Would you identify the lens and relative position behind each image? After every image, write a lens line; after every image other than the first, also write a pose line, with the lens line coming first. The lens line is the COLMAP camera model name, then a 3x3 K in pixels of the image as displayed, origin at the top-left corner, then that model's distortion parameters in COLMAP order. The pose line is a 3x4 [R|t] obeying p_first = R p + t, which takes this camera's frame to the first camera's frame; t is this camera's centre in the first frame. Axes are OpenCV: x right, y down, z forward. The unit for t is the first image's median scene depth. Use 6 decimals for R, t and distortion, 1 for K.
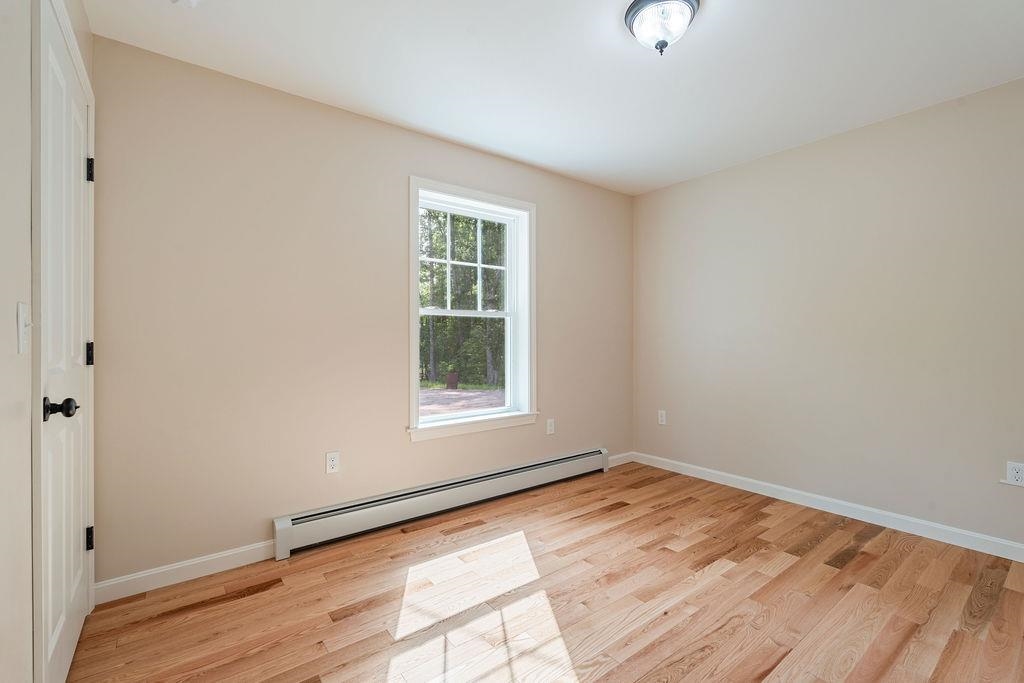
lens RADIAL K [[448.4, 0, 513.5], [0, 448.4, 338.8], [0, 0, 1]] dist [-0.001786, -0.000490]
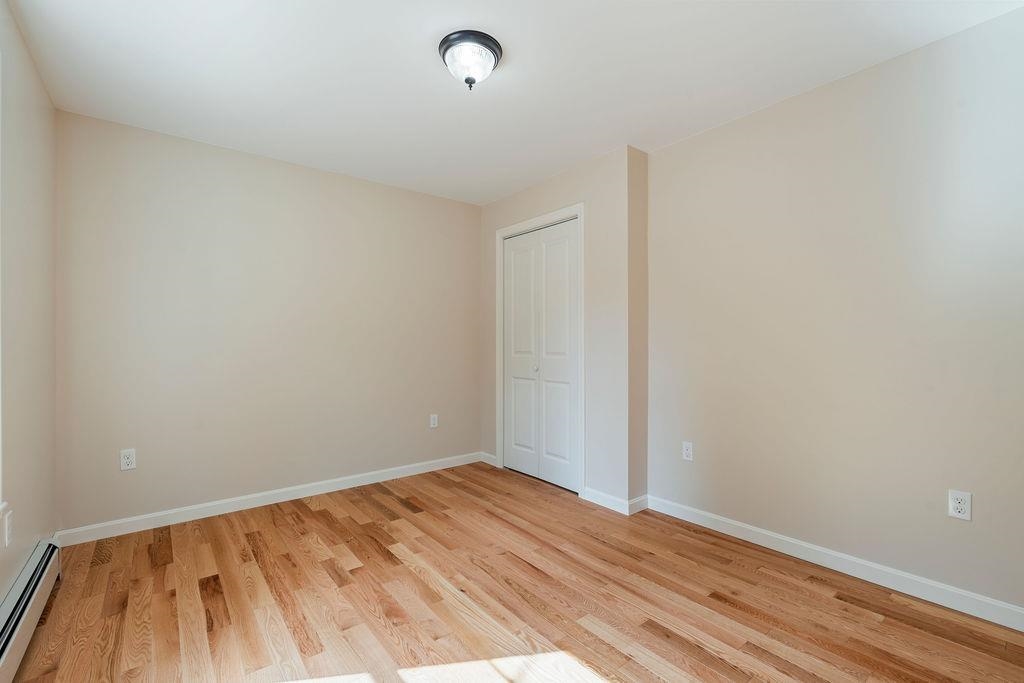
lens RADIAL K [[448.4, 0, 513.1], [0, 448.4, 341.5], [0, 0, 1]] dist [-0.001786, -0.000490]
pose [[-0.013241, 0.001286, 0.999912, -0.526465], [0.007084, 0.999974, -0.001192, 0.000742], [-0.999887, 0.007067, -0.013250, 0.608940]]
